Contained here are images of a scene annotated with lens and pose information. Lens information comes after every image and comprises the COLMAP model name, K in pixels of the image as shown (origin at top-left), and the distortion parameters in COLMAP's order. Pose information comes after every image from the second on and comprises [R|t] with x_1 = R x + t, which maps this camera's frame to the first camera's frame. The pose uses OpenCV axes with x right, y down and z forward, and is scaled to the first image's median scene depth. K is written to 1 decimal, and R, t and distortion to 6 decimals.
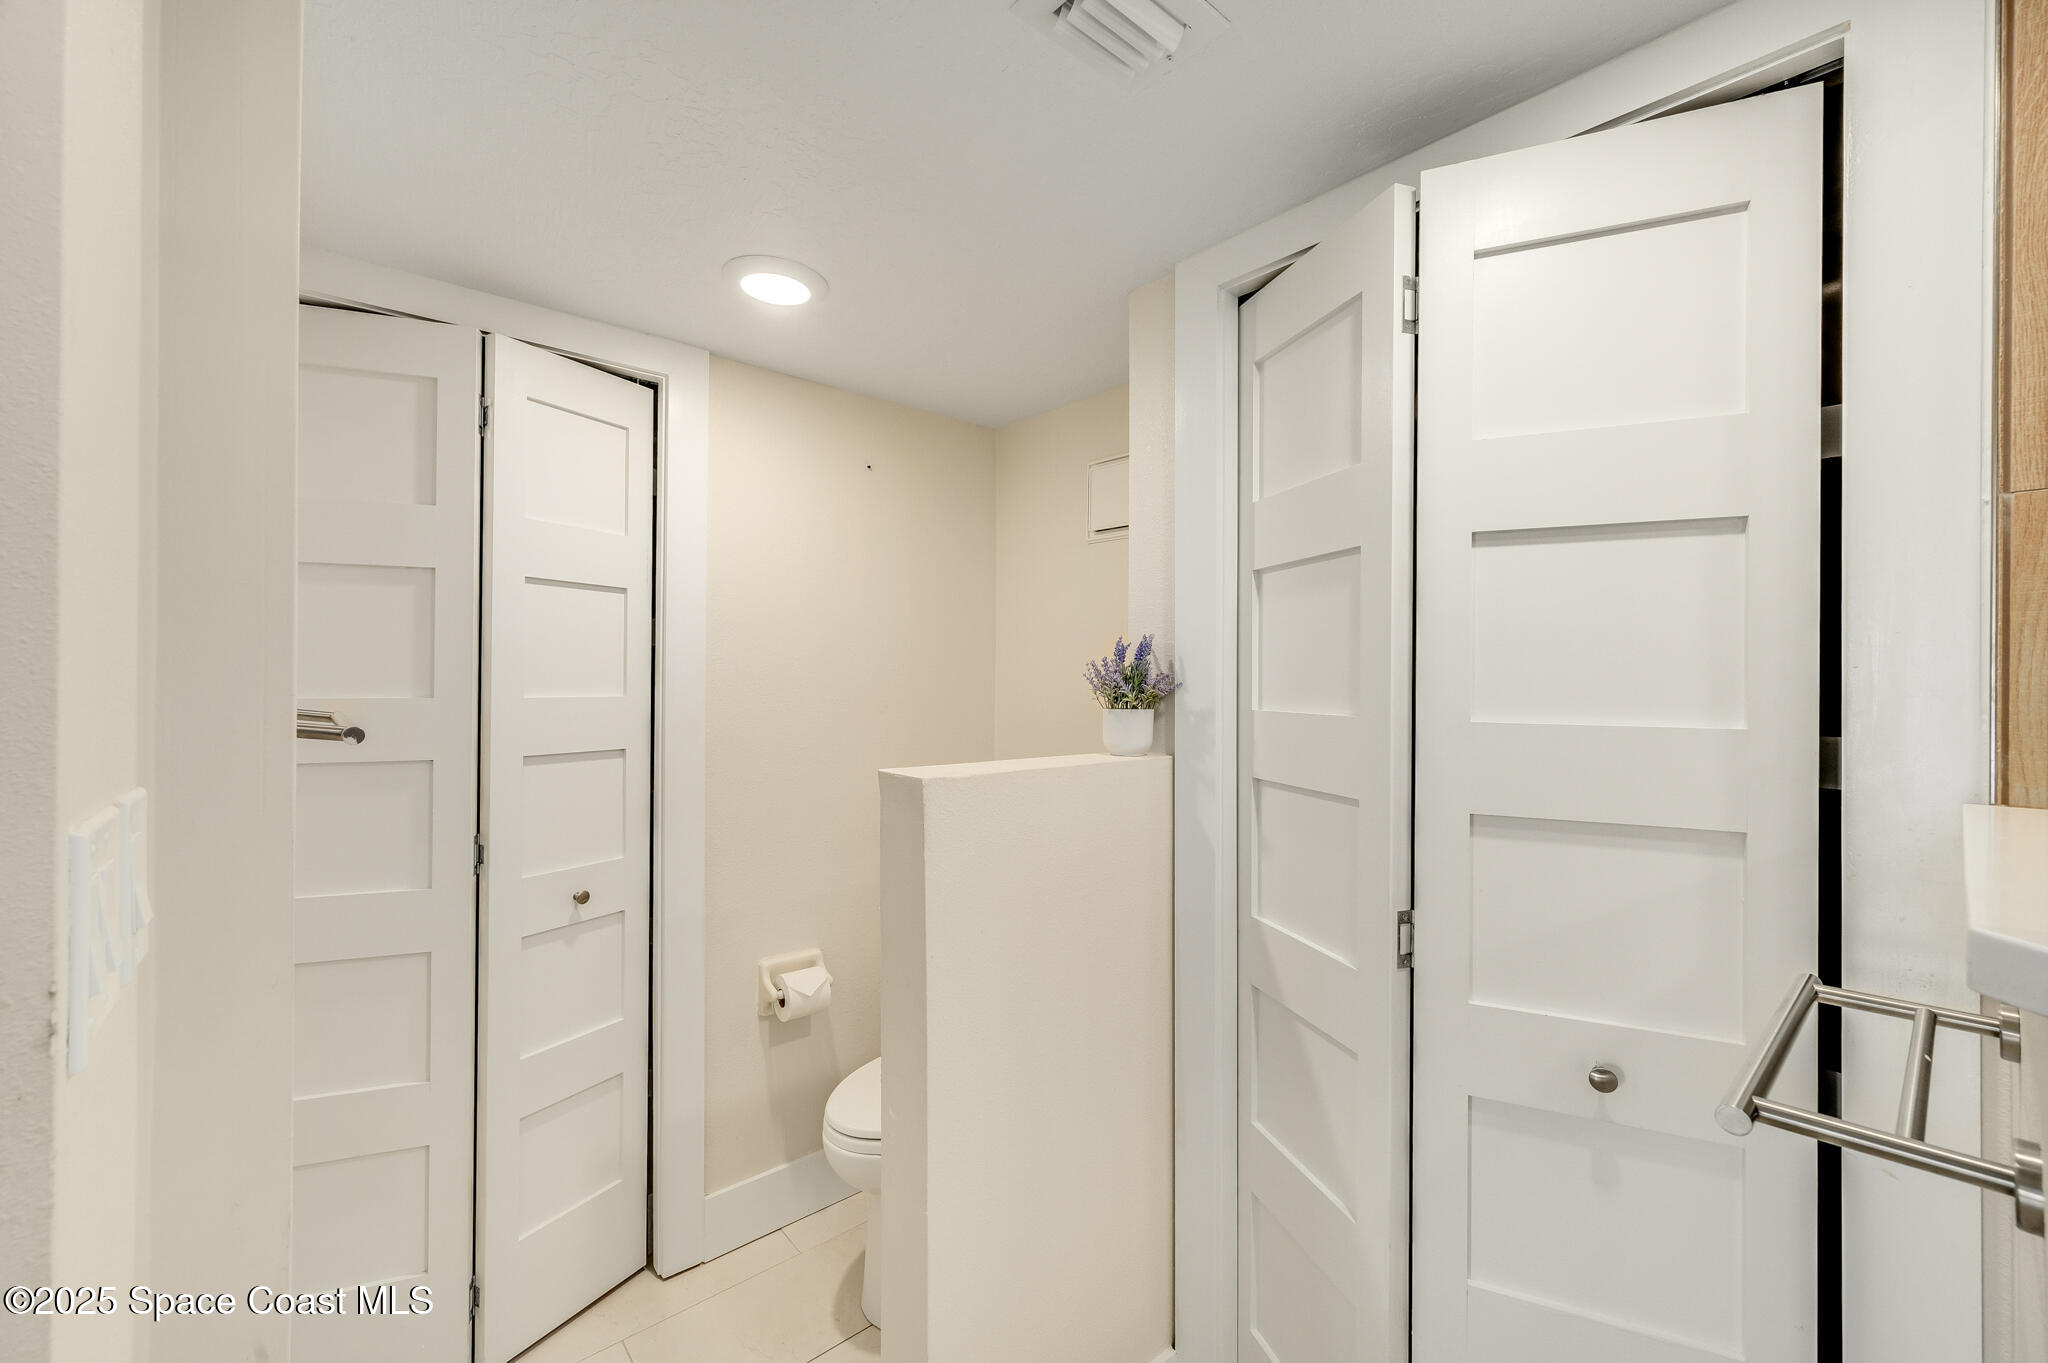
lens RADIAL K [[808.4, 0, 1031.7], [0, 808.4, 677.2], [0, 0, 1]] dist [-0.001190, -0.000183]
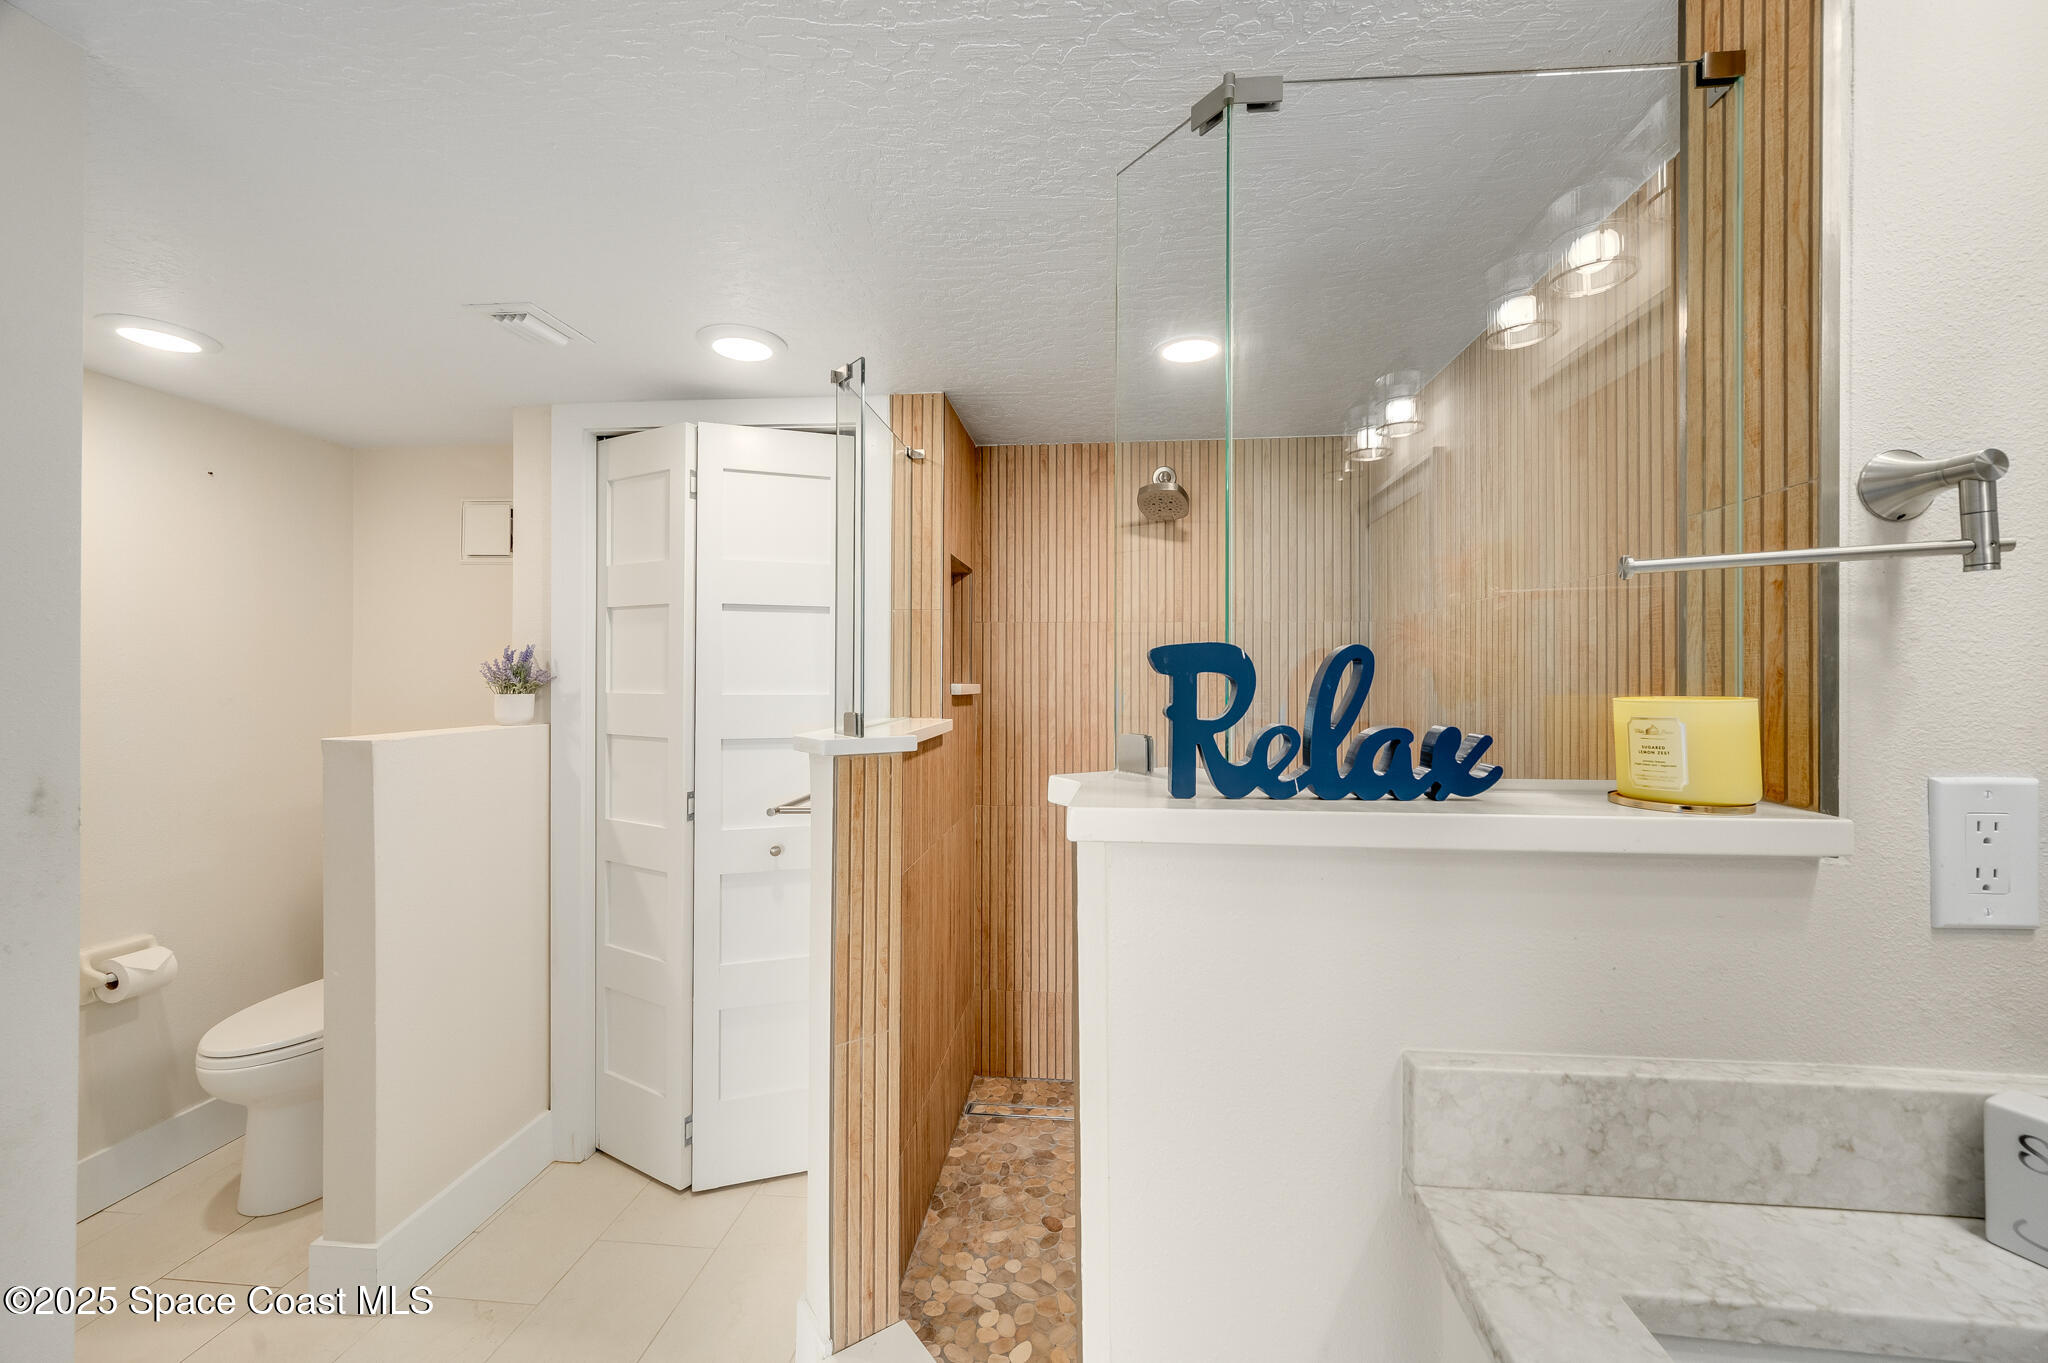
lens RADIAL K [[808.7, 0, 1035.4], [0, 808.7, 668.4], [0, 0, 1]] dist [0.000833, -0.000123]
pose [[0.727413, -0.000003, 0.686200, -0.212955], [-0.001732, 0.999997, 0.001840, -0.012794], [-0.686198, -0.002527, 0.727411, -0.767978]]
